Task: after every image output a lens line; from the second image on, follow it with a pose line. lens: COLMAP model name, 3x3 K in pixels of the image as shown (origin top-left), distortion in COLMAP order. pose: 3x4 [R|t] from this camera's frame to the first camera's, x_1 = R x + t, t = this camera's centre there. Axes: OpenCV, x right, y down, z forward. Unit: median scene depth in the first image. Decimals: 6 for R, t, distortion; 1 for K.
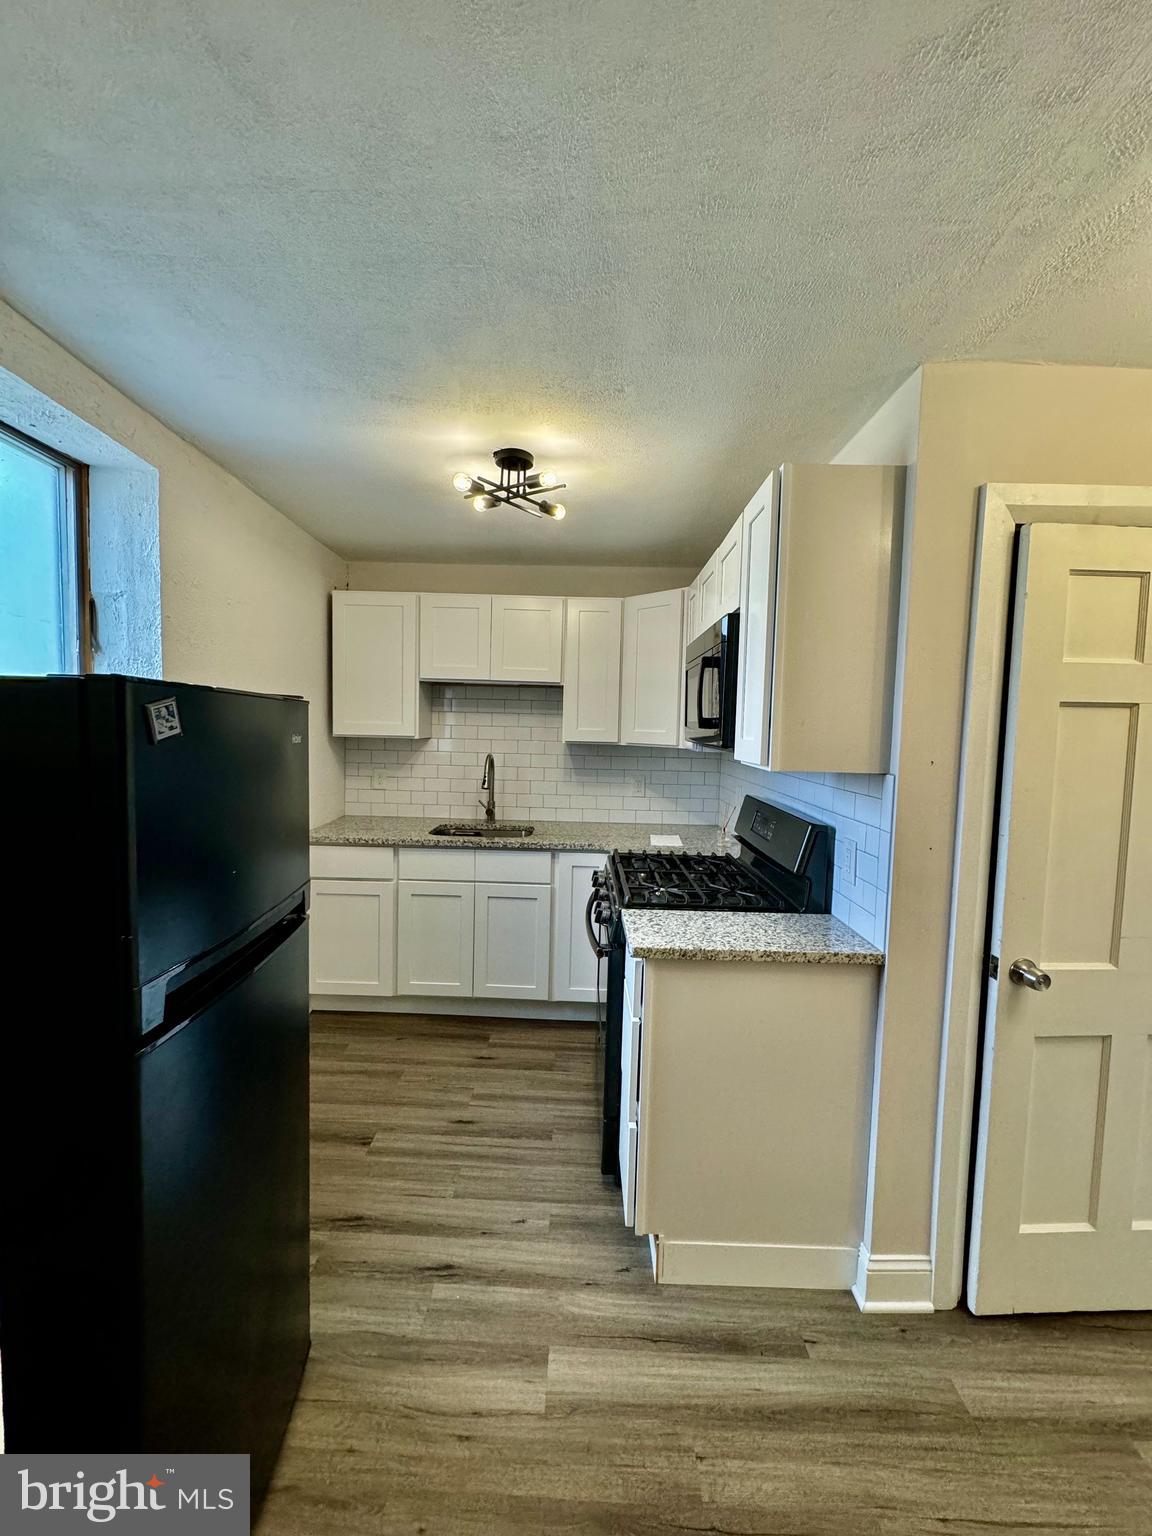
lens RADIAL K [[611.4, 0, 578.0], [0, 611.4, 766.6], [0, 0, 1]] dist [-0.002892, 0.000218]
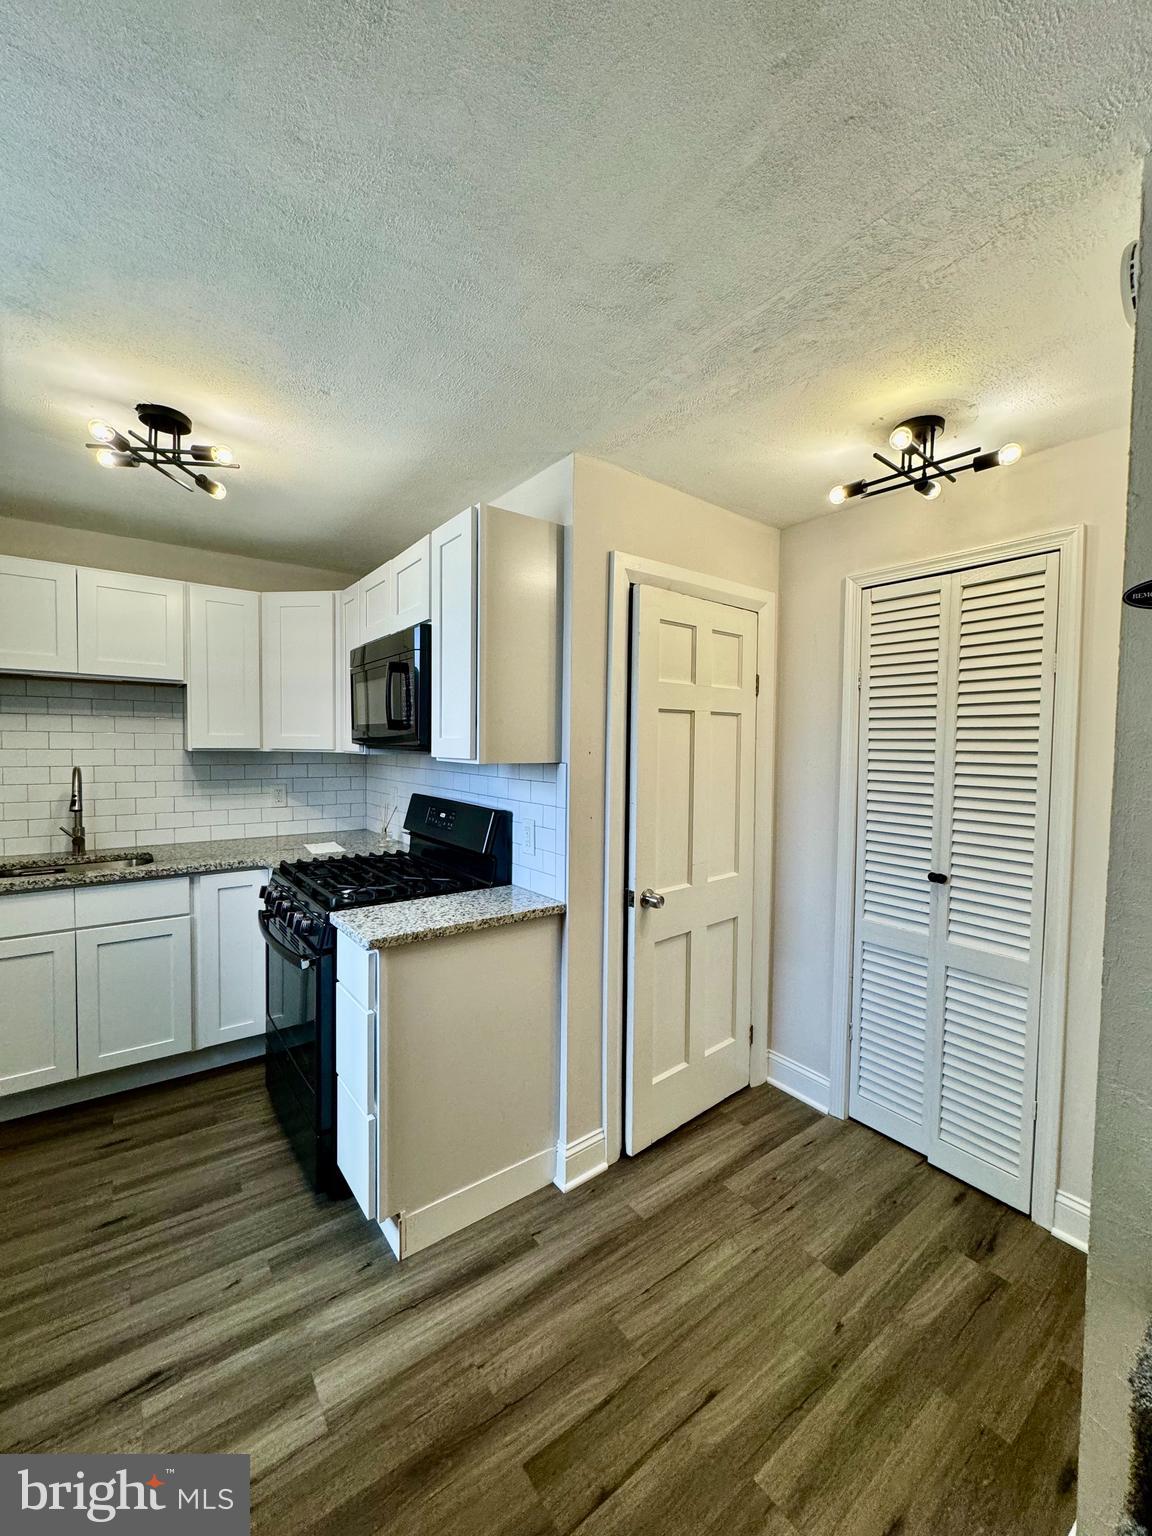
lens RADIAL K [[611.4, 0, 578.0], [0, 611.4, 766.6], [0, 0, 1]] dist [-0.002892, 0.000218]
pose [[0.789851, -0.039169, 0.612047, -0.207028], [0.048588, 0.998818, 0.001218, 0.016788], [-0.611372, 0.028776, 0.790820, -0.028178]]
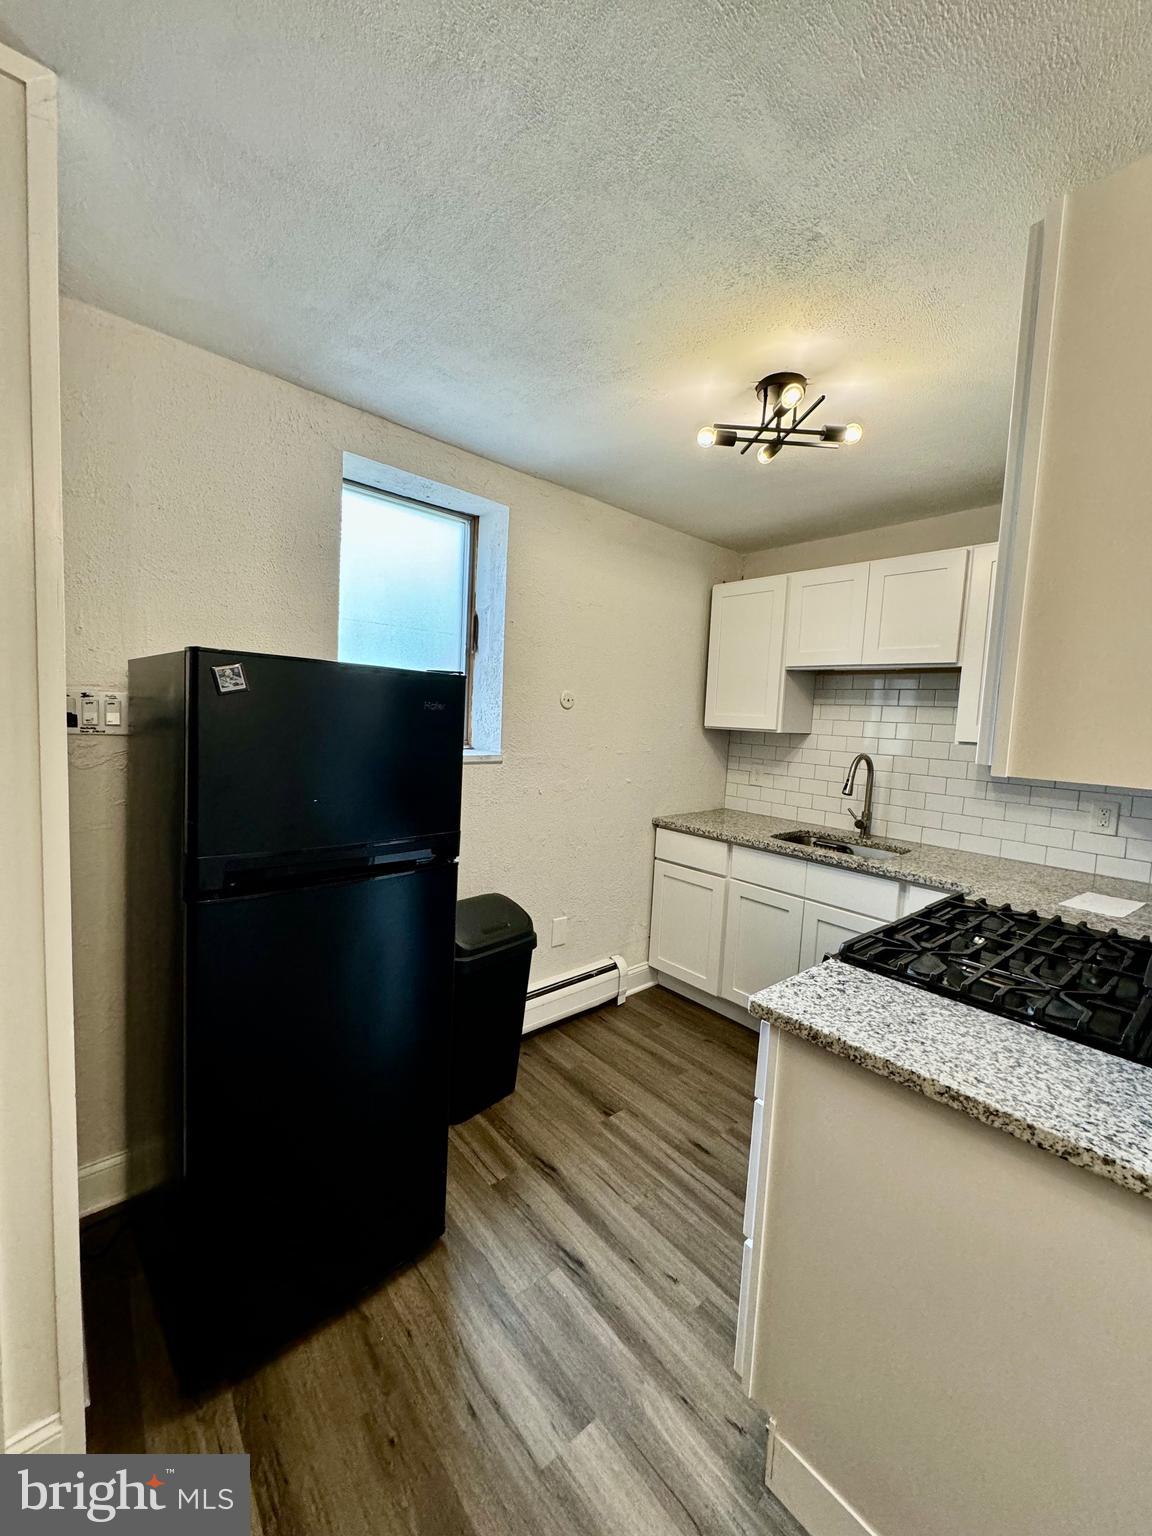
lens RADIAL K [[611.4, 0, 578.0], [0, 611.4, 766.6], [0, 0, 1]] dist [-0.002892, 0.000218]
pose [[0.657776, 0.069830, -0.749970, 0.404854], [-0.079298, 0.996580, 0.023242, 0.013554], [0.749028, 0.044184, 0.661063, 0.290243]]
